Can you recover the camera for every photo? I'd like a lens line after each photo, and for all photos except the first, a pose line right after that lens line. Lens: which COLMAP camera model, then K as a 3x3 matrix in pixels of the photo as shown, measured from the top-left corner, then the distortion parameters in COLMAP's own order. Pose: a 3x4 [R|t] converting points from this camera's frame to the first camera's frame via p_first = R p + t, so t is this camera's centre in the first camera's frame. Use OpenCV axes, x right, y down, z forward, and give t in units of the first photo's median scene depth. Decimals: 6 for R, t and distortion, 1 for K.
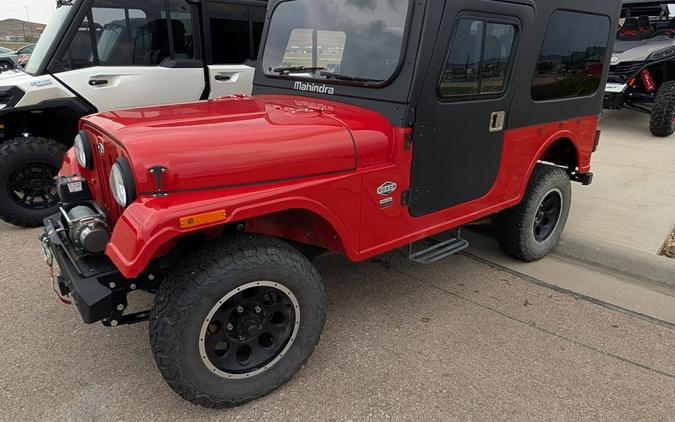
lens RADIAL K [[439.6, 0, 337.8], [0, 439.6, 218.0], [0, 0, 1]] dist [0.004702, 0.000936]
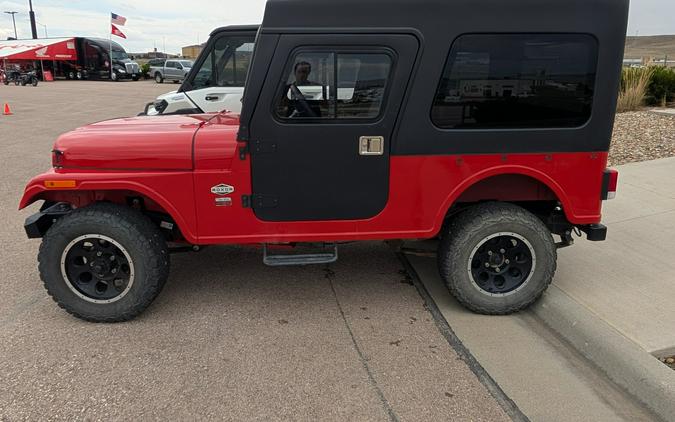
lens RADIAL K [[463.5, 0, 337.2], [0, 463.5, 183.5], [0, 0, 1]] dist [0.002909, 0.001304]
pose [[0.816840, 0.125241, -0.563104, 0.892583], [-0.189026, 0.980365, -0.056156, -0.058468], [0.545015, 0.152312, 0.824476, 0.092188]]
